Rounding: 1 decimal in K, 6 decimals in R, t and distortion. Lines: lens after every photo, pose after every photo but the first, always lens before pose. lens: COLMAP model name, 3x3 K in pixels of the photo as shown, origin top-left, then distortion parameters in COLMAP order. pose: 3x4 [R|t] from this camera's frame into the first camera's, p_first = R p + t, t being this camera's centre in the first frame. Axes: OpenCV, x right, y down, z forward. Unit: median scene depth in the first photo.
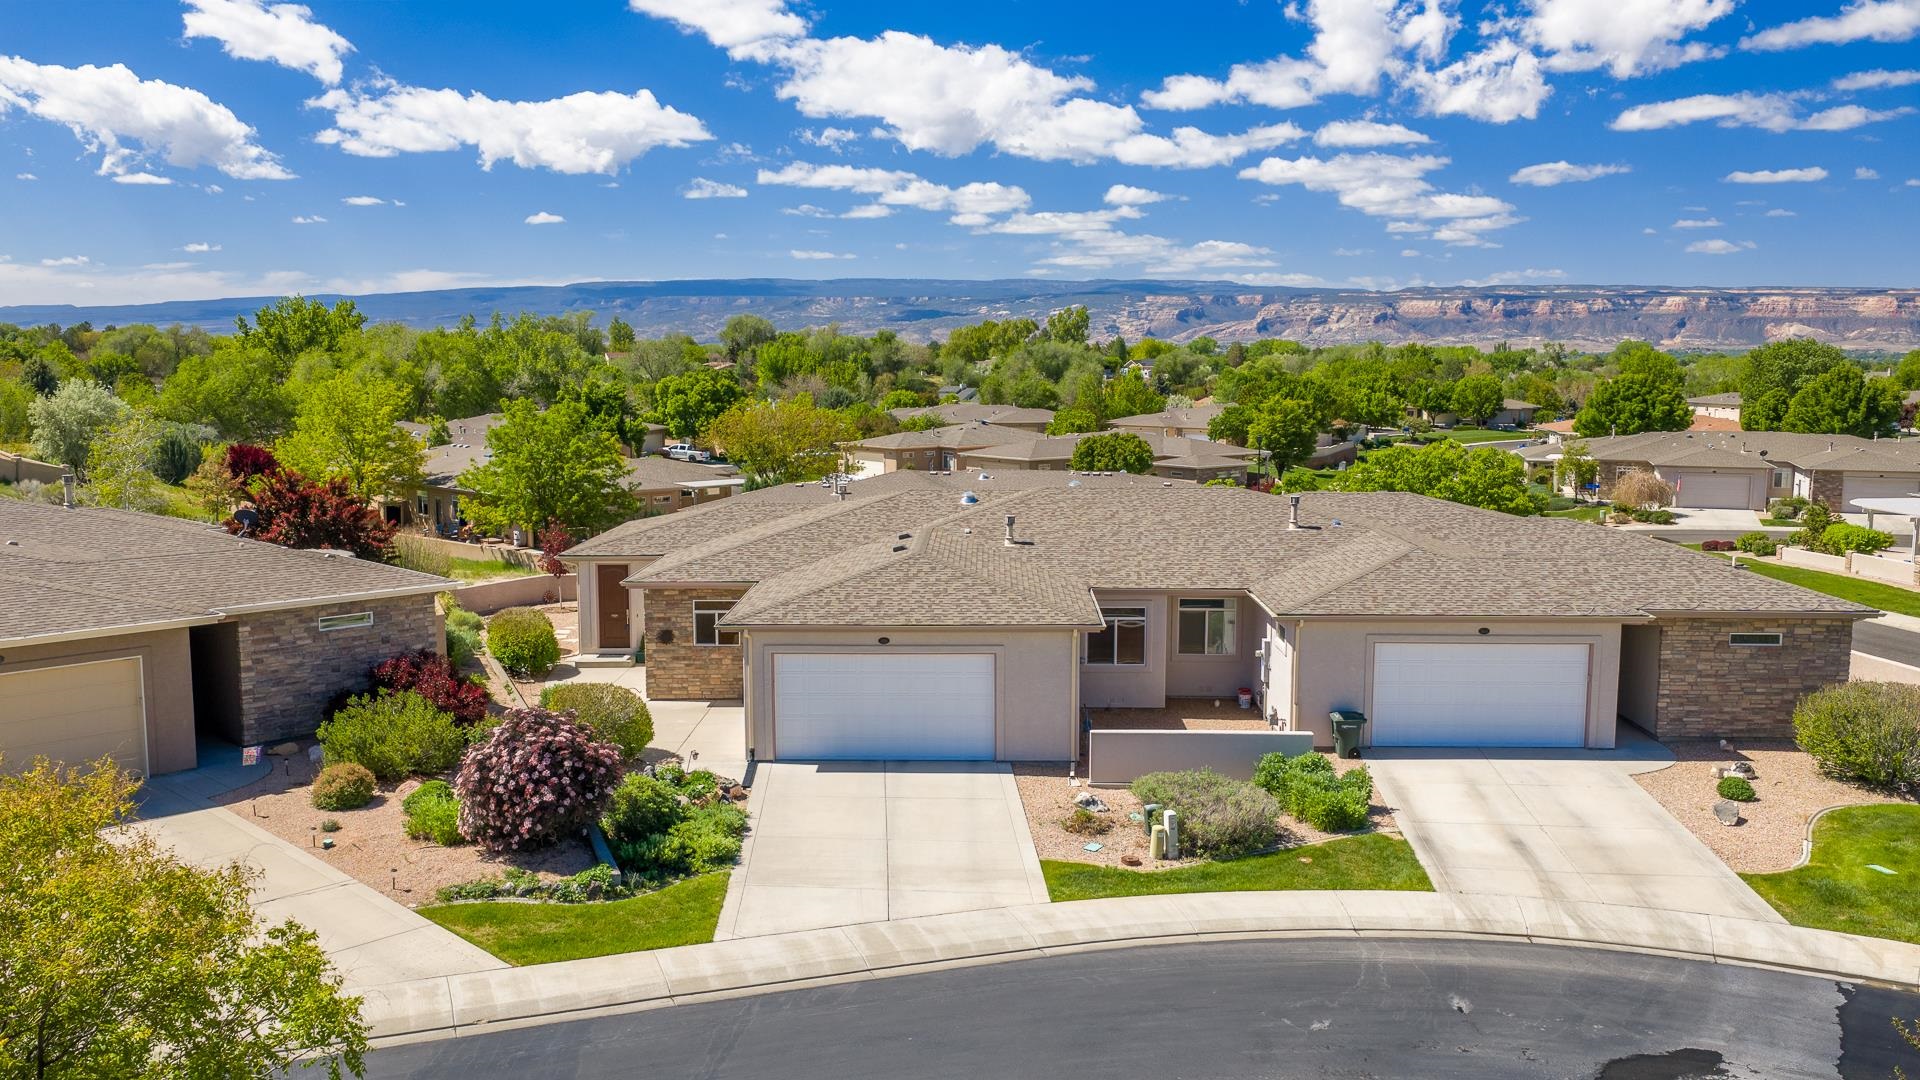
lens RADIAL K [[1589.8, 0, 965.7], [0, 1589.8, 540.8], [0, 0, 1]] dist [0.027762, -0.057624]
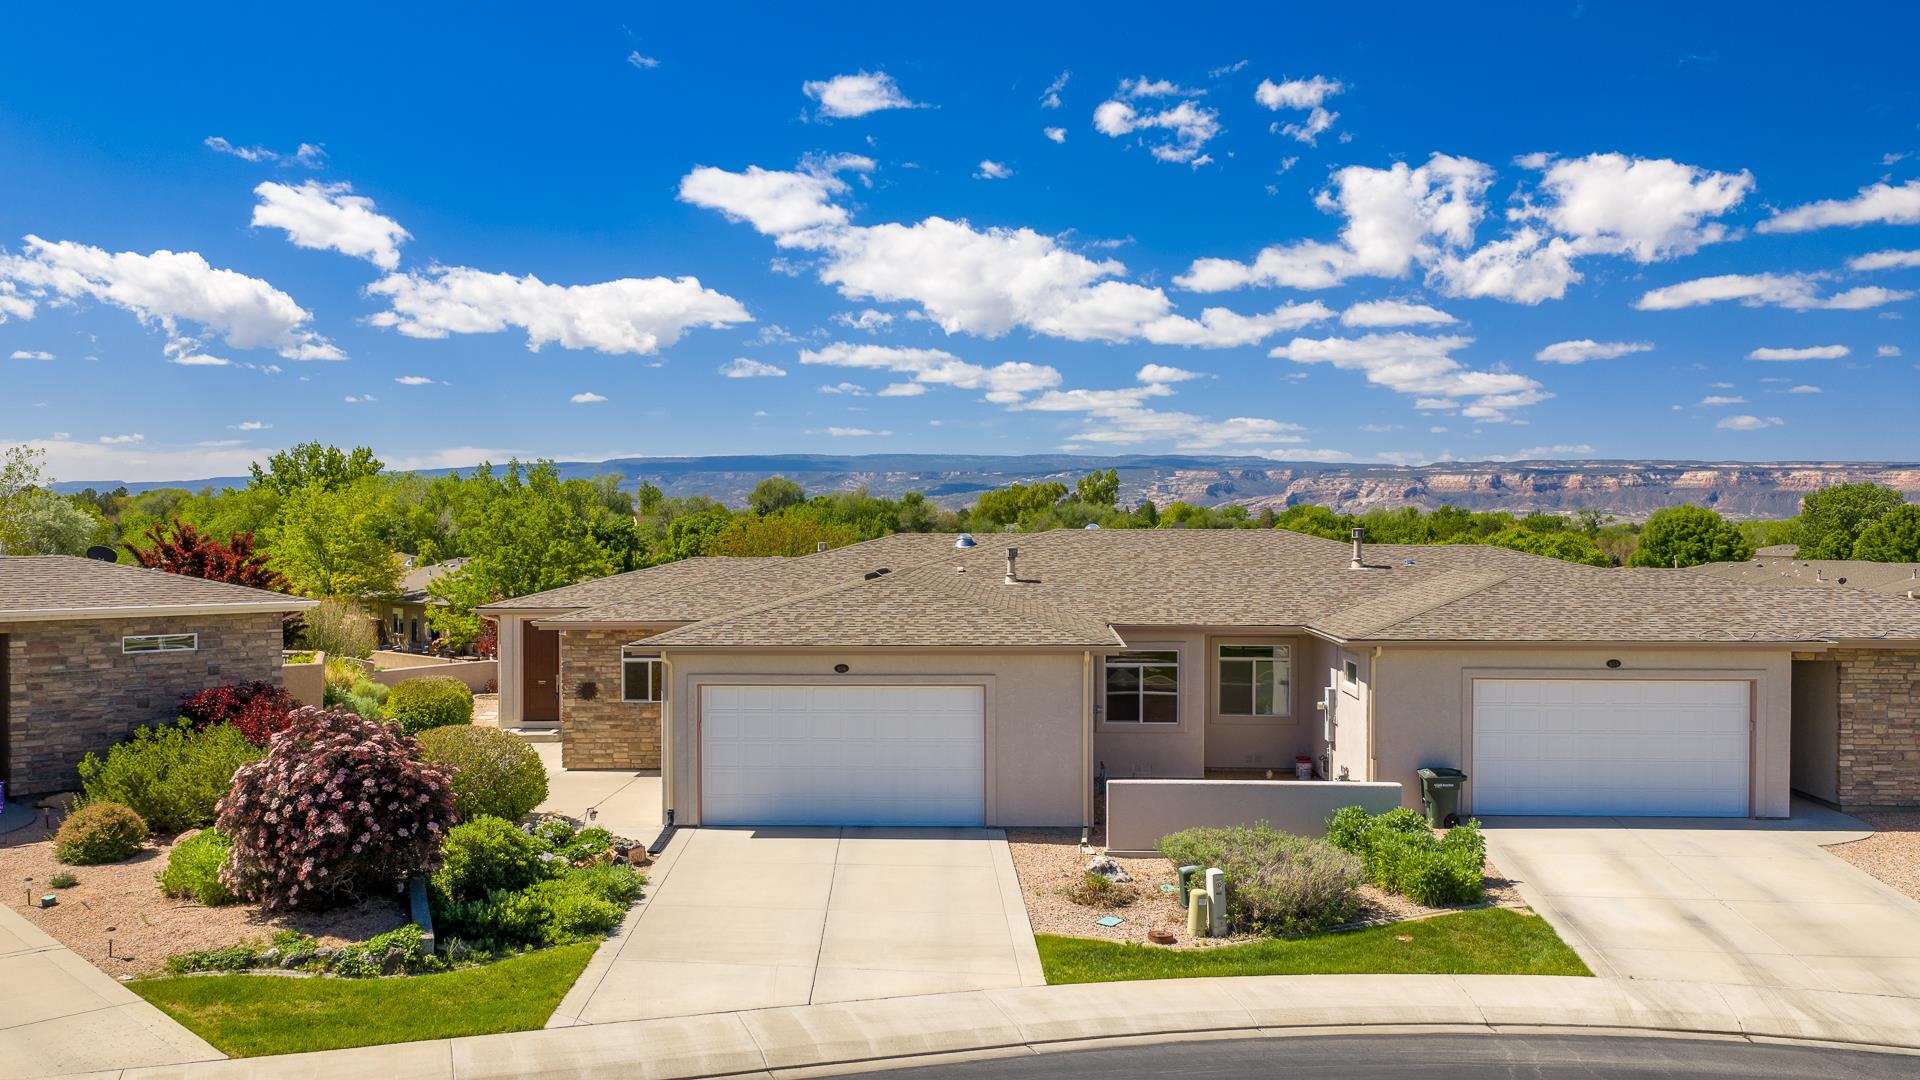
lens RADIAL K [[1589.8, 0, 965.7], [0, 1589.8, 540.8], [0, 0, 1]] dist [0.027762, -0.057624]
pose [[0.999807, -0.000094, -0.019653, 0.023935], [-0.002045, 0.994063, -0.108783, 0.082593], [0.019547, 0.108802, 0.993871, 0.213271]]
